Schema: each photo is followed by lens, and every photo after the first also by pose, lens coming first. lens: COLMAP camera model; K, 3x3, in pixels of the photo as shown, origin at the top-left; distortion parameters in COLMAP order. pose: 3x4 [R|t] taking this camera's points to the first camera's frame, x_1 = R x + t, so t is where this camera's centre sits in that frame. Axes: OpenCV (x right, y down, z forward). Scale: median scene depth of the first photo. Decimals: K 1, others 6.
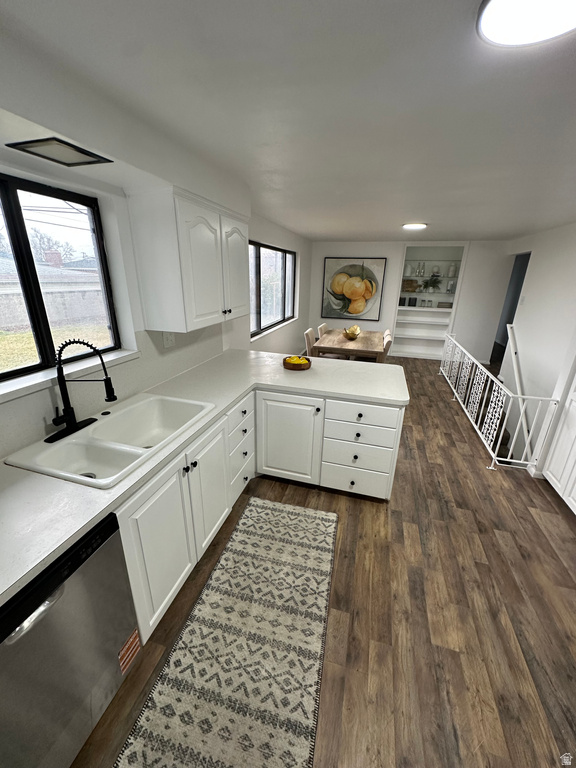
lens RADIAL K [[304.9, 0, 289.3], [0, 304.9, 378.5], [0, 0, 1]] dist [-0.002903, 0.000974]
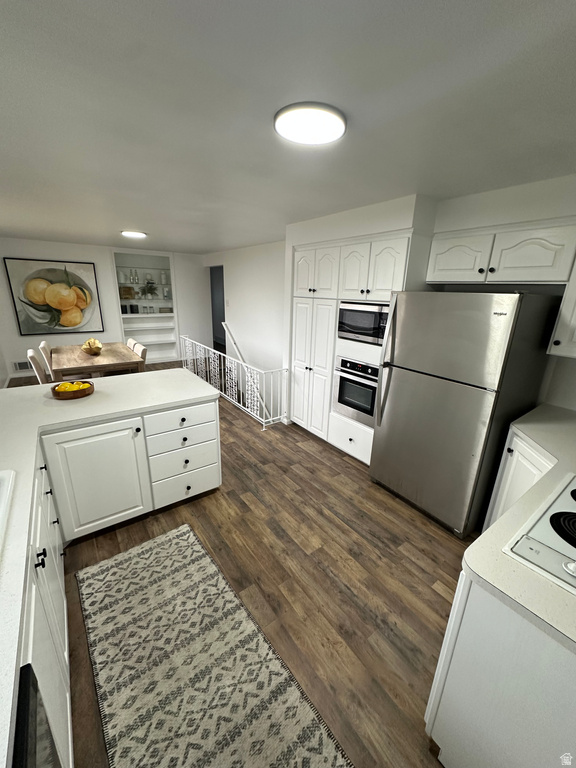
lens RADIAL K [[304.9, 0, 283.3], [0, 304.9, 380.5], [0, 0, 1]] dist [-0.002903, 0.000974]
pose [[0.617103, -0.230799, 0.752274, -0.317307], [0.241448, 0.965439, 0.098135, -0.026177], [-0.748924, 0.121076, 0.651501, 0.076896]]
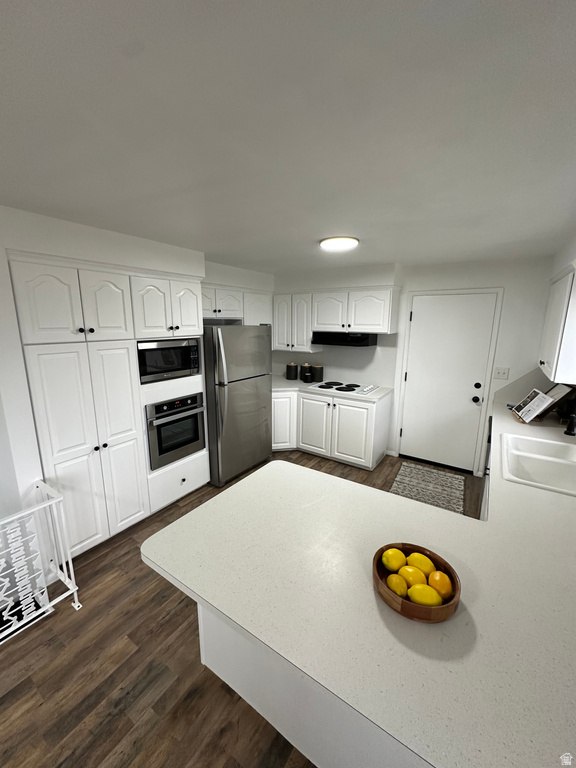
lens RADIAL K [[304.9, 0, 284.8], [0, 304.9, 387.0], [0, 0, 1]] dist [-0.002903, 0.000974]
pose [[-0.954254, -0.092994, 0.284169, 0.122481], [0.069929, 0.854632, 0.514504, -0.591143], [-0.290706, 0.510839, -0.809032, 1.635119]]
